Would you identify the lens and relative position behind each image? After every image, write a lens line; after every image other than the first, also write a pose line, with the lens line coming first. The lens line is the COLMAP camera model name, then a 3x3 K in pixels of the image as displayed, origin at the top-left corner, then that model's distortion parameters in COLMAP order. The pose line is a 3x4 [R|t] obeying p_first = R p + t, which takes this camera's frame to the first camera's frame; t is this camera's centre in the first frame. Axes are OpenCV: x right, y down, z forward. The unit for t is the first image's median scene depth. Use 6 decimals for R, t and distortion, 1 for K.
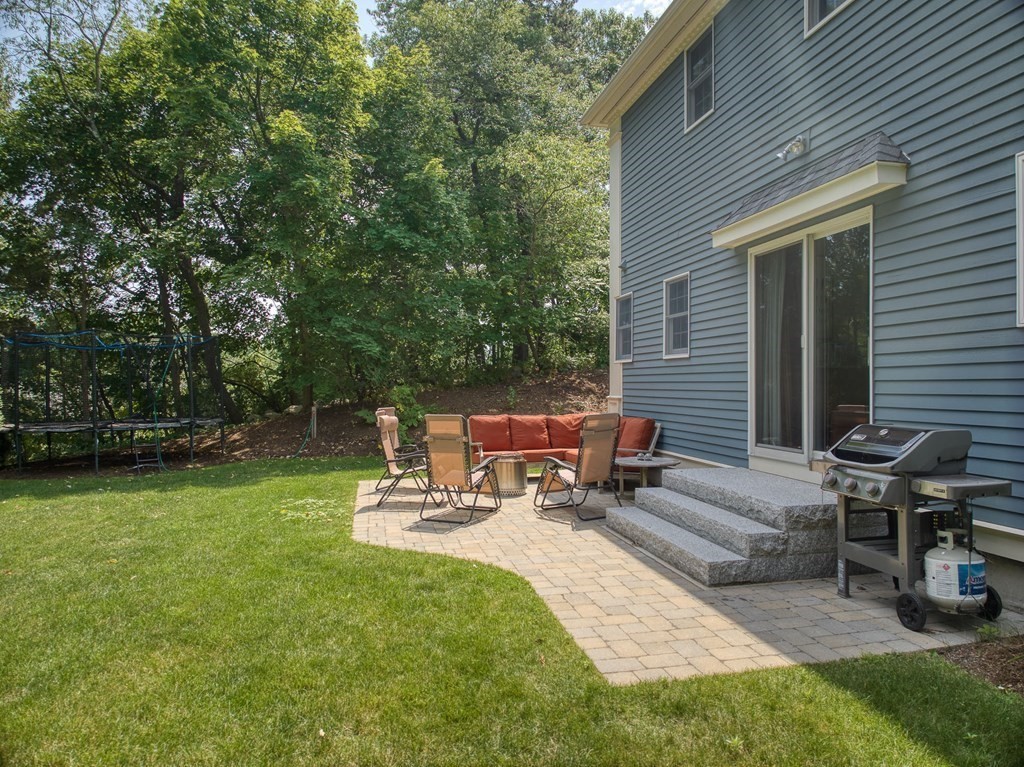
lens RADIAL K [[698.8, 0, 511.0], [0, 698.8, 383.6], [0, 0, 1]] dist [-0.041478, -0.003867]
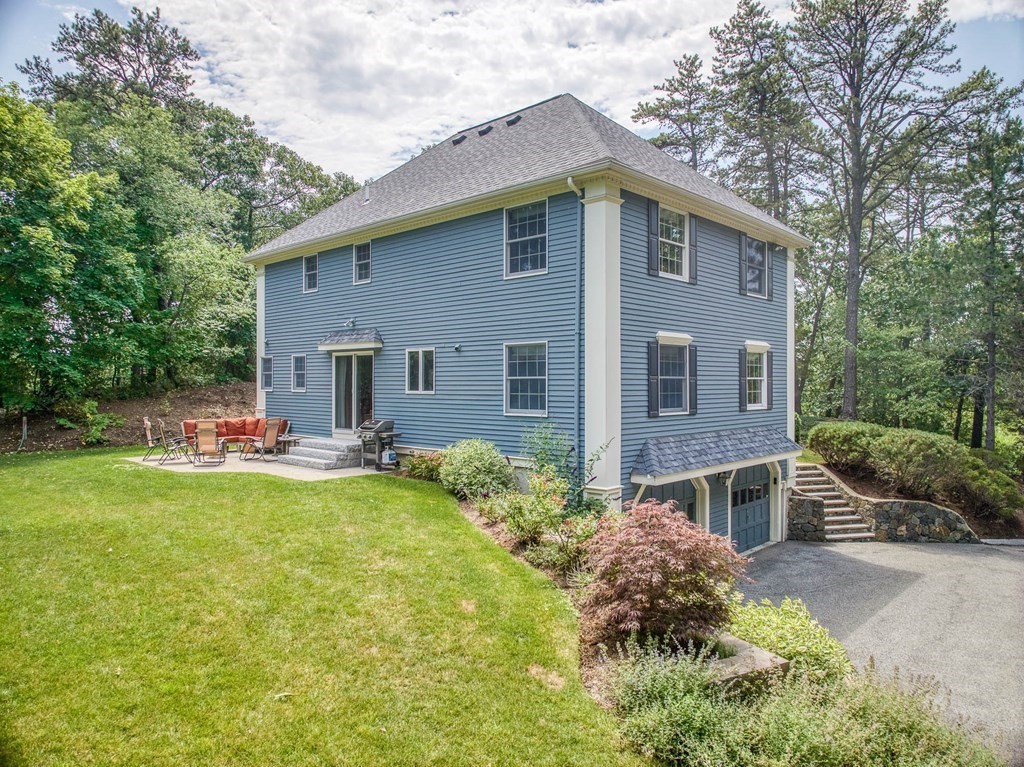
lens RADIAL K [[698.8, 0, 511.9], [0, 698.8, 382.7], [0, 0, 1]] dist [-0.041478, -0.003867]
pose [[0.817198, 0.001570, 0.576354, -0.644807], [-0.002297, 0.999997, 0.000534, -0.090387], [-0.576352, -0.001760, 0.817200, -1.595095]]
